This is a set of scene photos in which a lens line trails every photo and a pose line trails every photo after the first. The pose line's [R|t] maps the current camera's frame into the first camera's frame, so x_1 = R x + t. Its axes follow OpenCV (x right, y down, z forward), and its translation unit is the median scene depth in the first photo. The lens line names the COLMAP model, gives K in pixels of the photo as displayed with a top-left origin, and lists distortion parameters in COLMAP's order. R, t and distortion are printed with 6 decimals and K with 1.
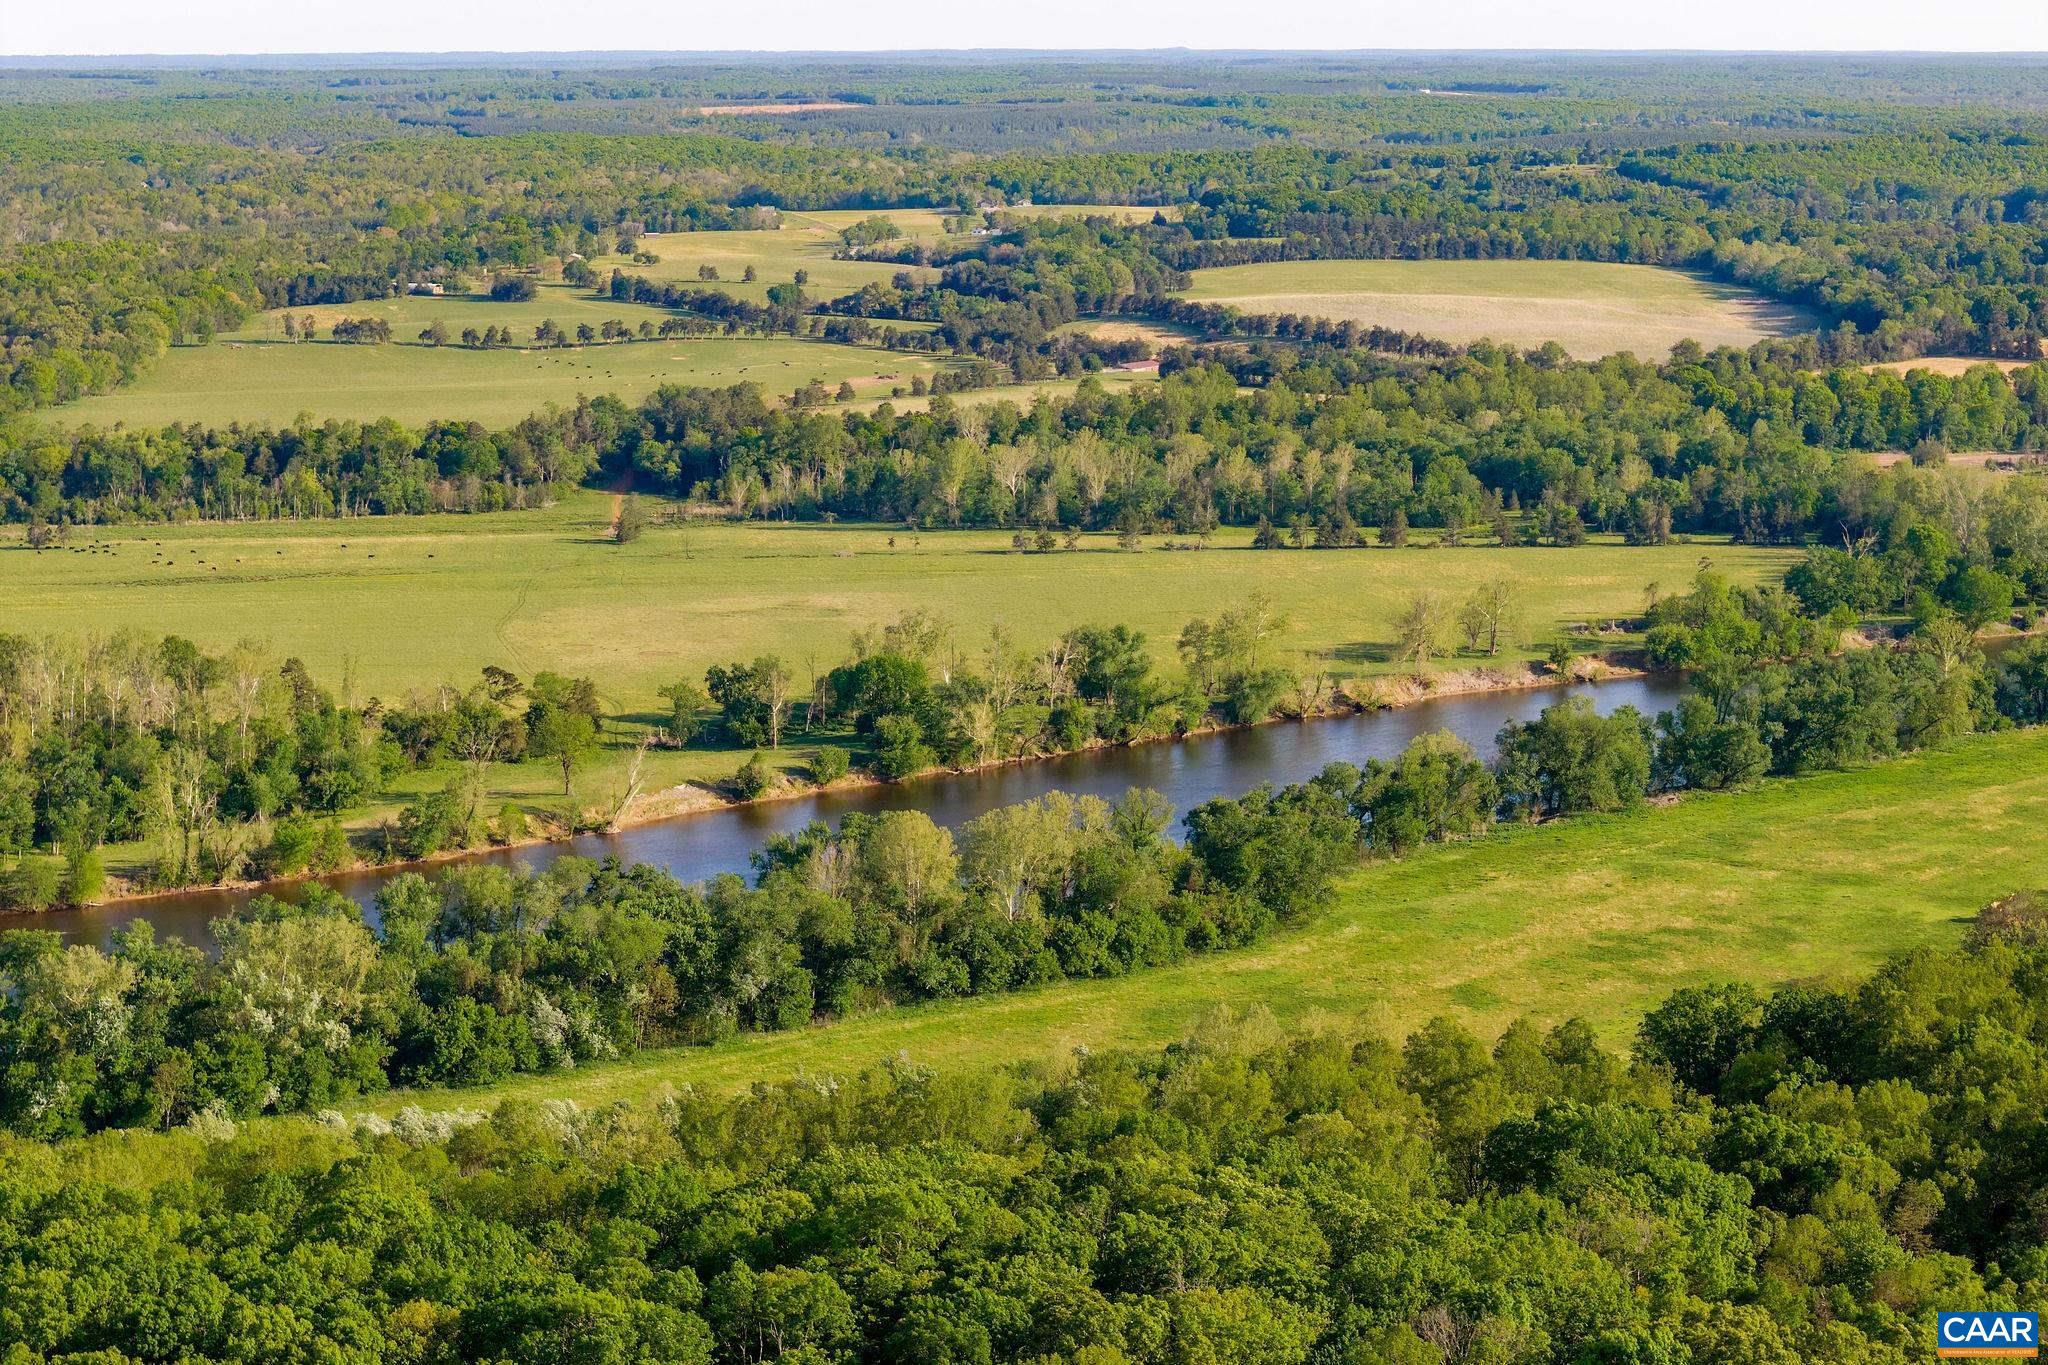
lens RADIAL K [[4152.8, 0, 1022.9], [0, 4152.8, 623.4], [0, 0, 1]] dist [-0.208624, 0.785591]
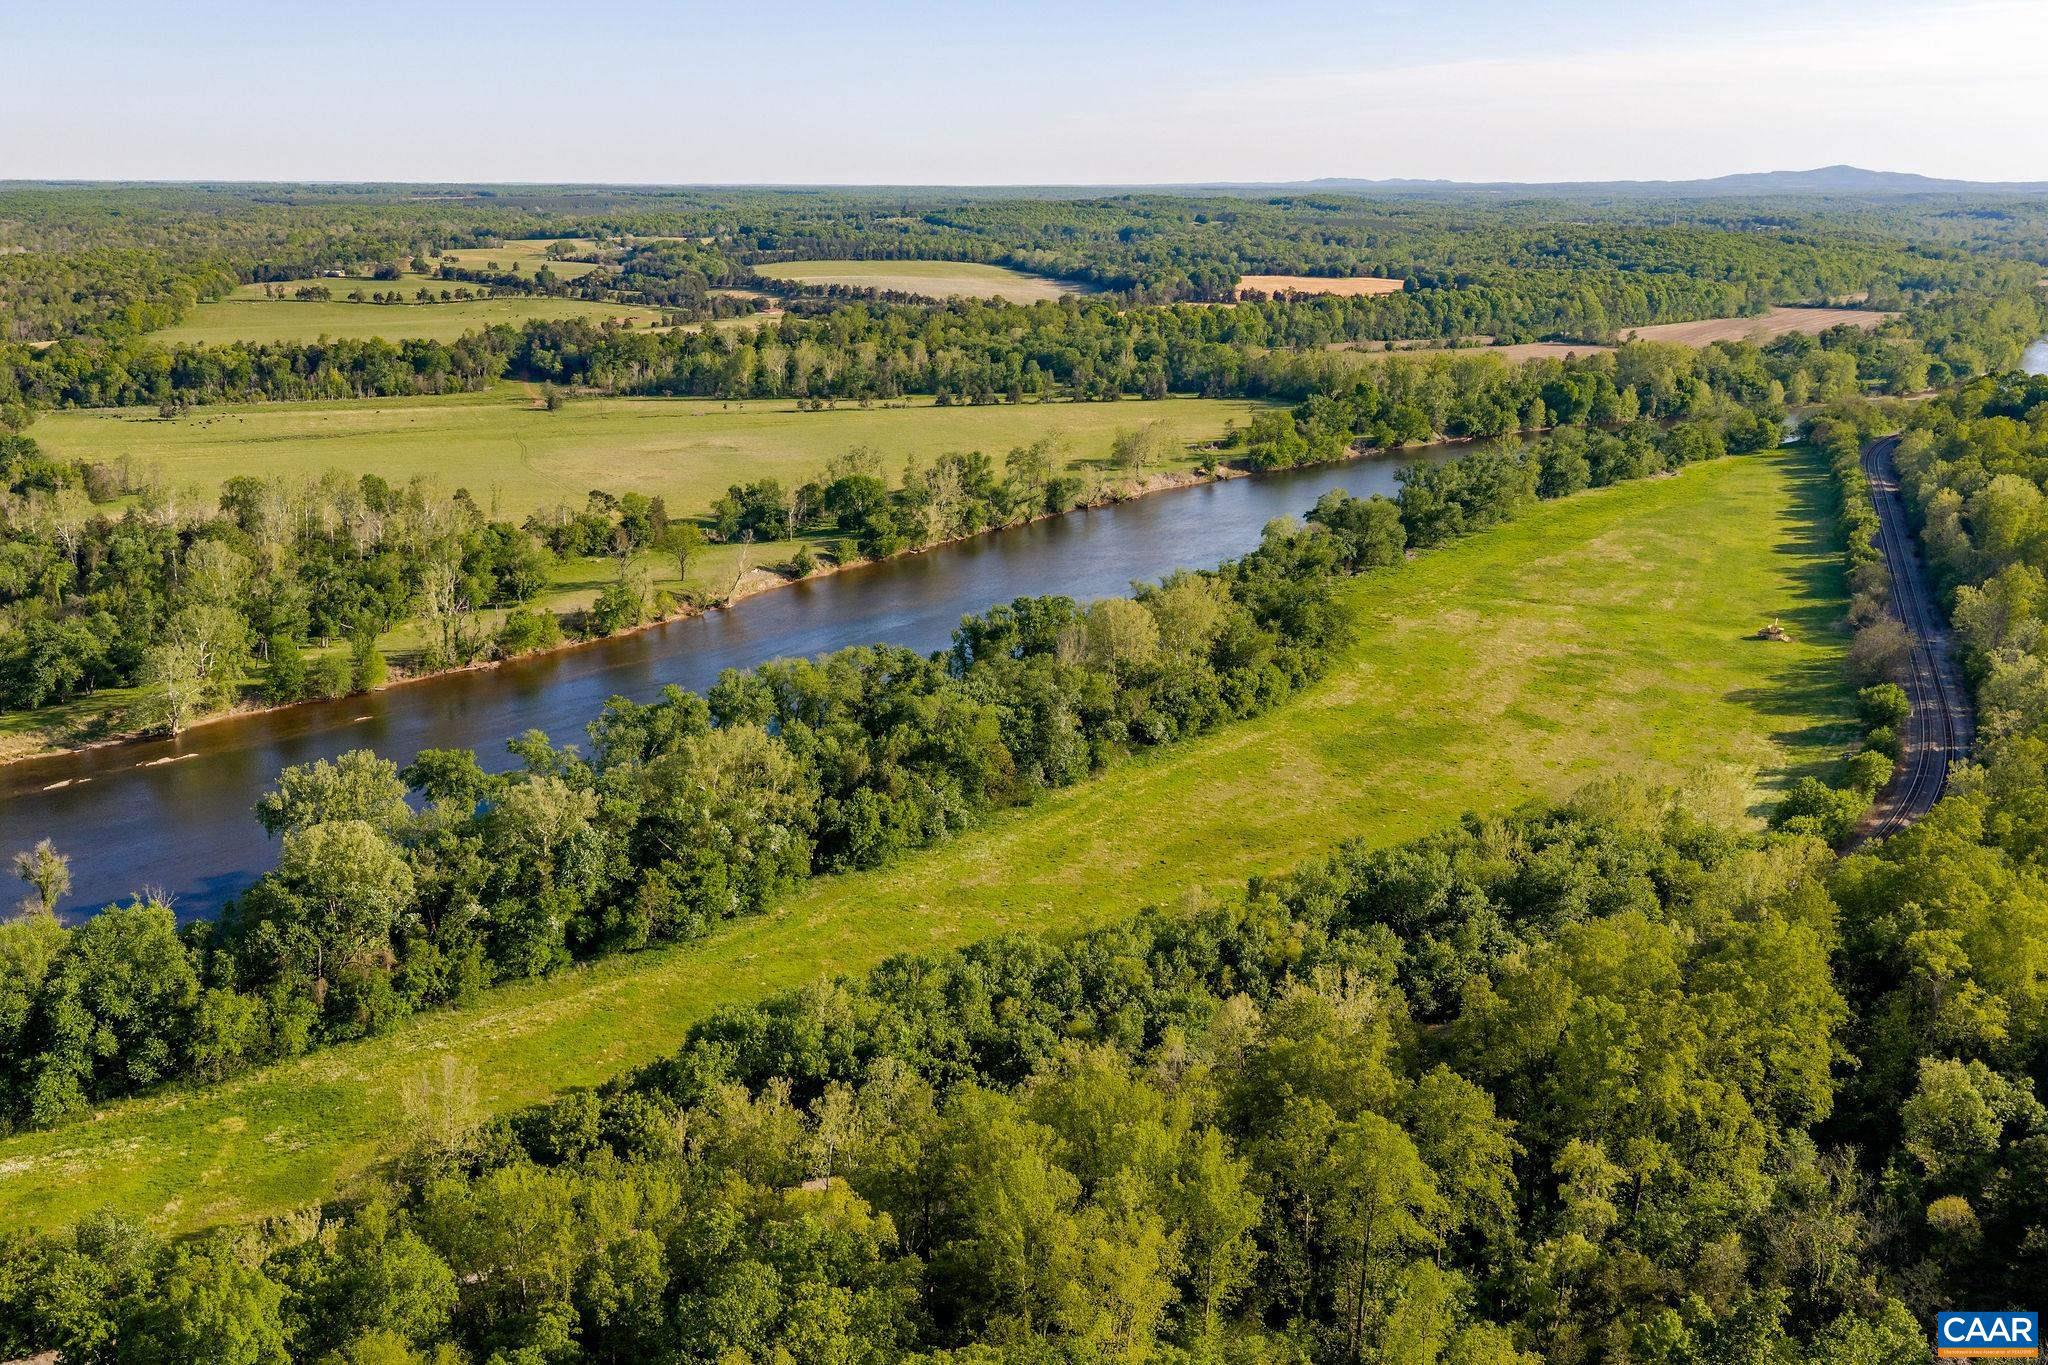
lens RADIAL K [[1850.2, 0, 956.9], [0, 1850.2, 650.5], [0, 0, 1]] dist [0.044377, -0.123096]
pose [[0.974723, -0.048076, 0.218183, -0.107651], [0.024577, 0.993720, 0.109164, -0.001107], [-0.222061, -0.101042, 0.969783, 0.247498]]
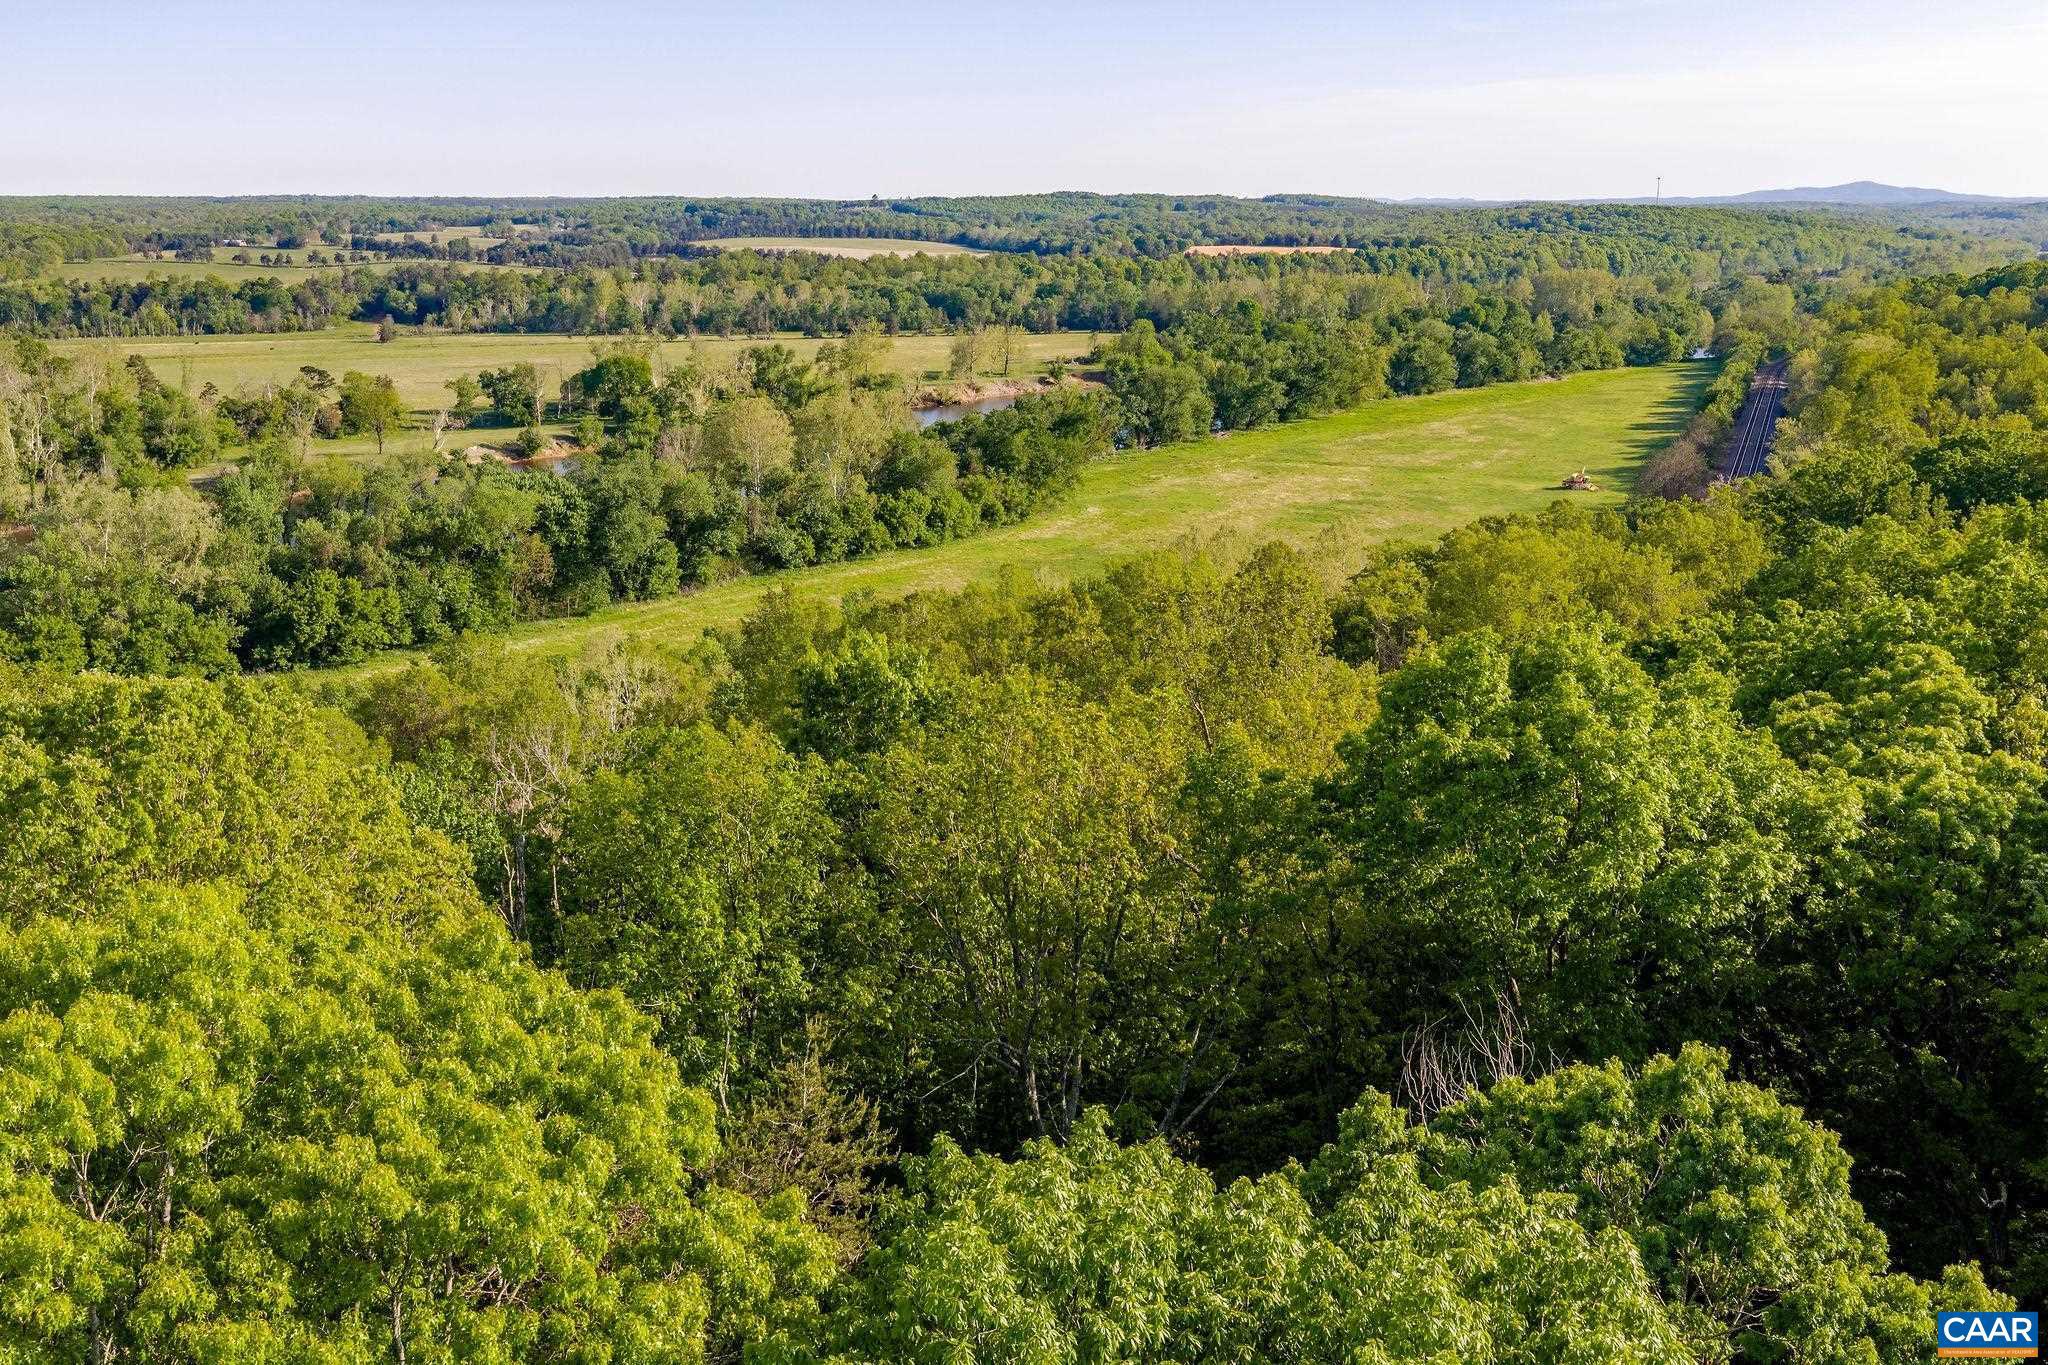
lens RADIAL K [[1887.2, 0, 1011.6], [0, 1887.2, 639.1], [0, 0, 1]] dist [0.029792, -0.055705]
pose [[0.971031, -0.050050, 0.233653, -0.042021], [0.030374, 0.995740, 0.087061, 0.036103], [-0.237015, -0.077442, 0.968415, 0.271669]]
